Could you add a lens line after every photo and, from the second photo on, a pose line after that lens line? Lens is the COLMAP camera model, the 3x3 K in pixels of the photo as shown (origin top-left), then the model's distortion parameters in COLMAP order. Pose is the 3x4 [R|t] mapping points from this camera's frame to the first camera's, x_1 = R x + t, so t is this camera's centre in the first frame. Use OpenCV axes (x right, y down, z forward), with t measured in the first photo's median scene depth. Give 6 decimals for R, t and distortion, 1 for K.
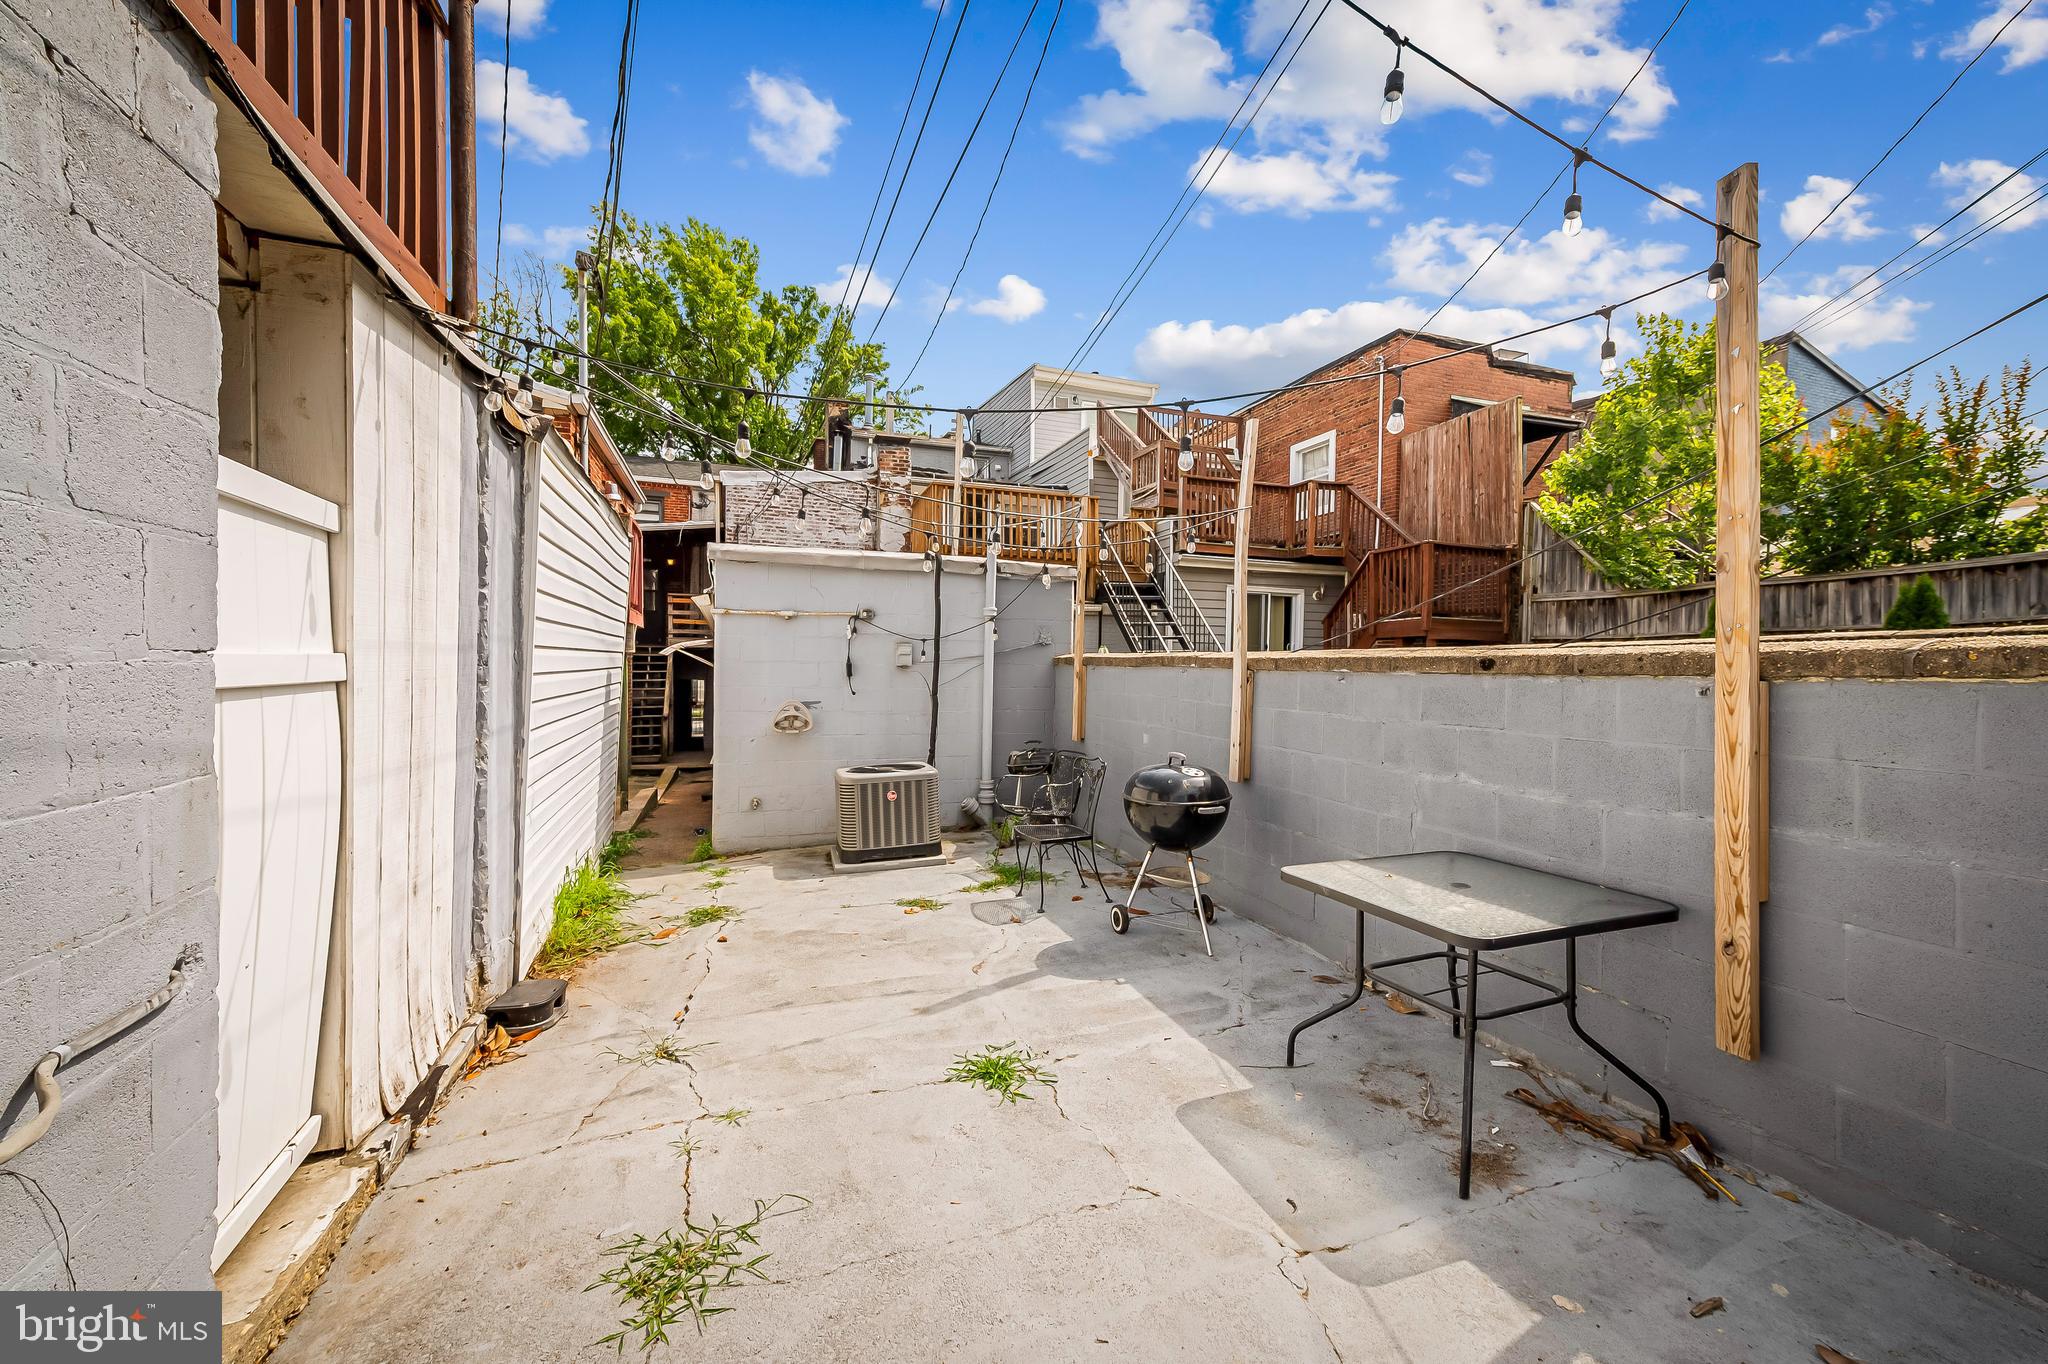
lens RADIAL K [[826.7, 0, 1028.2], [0, 826.7, 678.4], [0, 0, 1]] dist [0.001102, -0.000122]
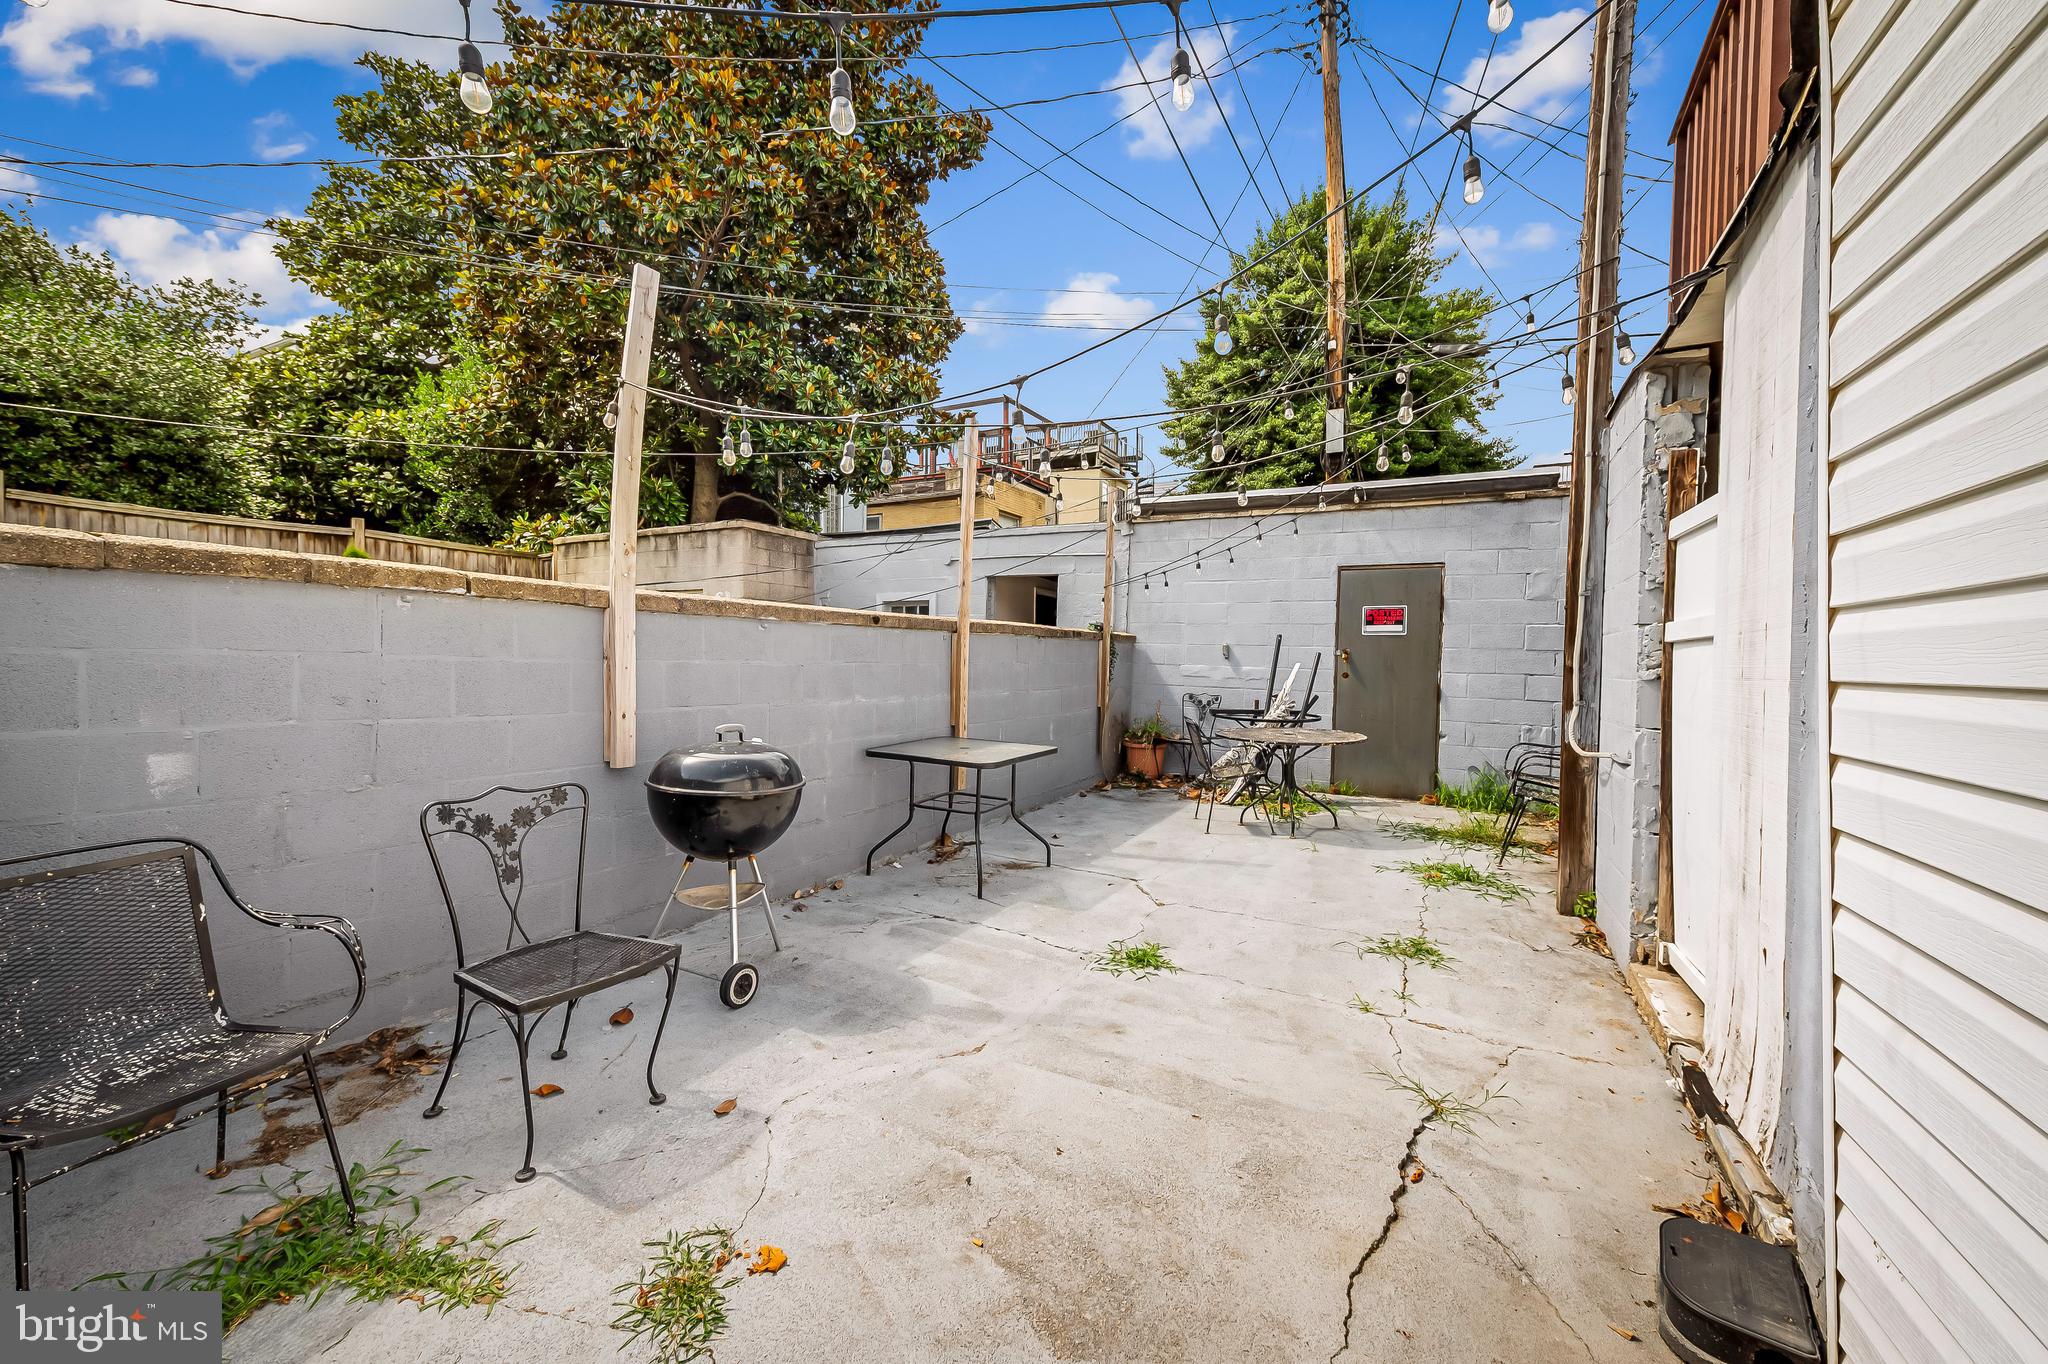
lens RADIAL K [[826.7, 0, 1024.0], [0, 826.7, 674.0], [0, 0, 1]] dist [0.001102, -0.000122]
pose [[-0.677382, -0.038645, 0.734615, -0.658501], [-0.012631, 0.999083, 0.040911, 0.014387], [-0.735523, 0.018434, -0.677249, 1.614084]]
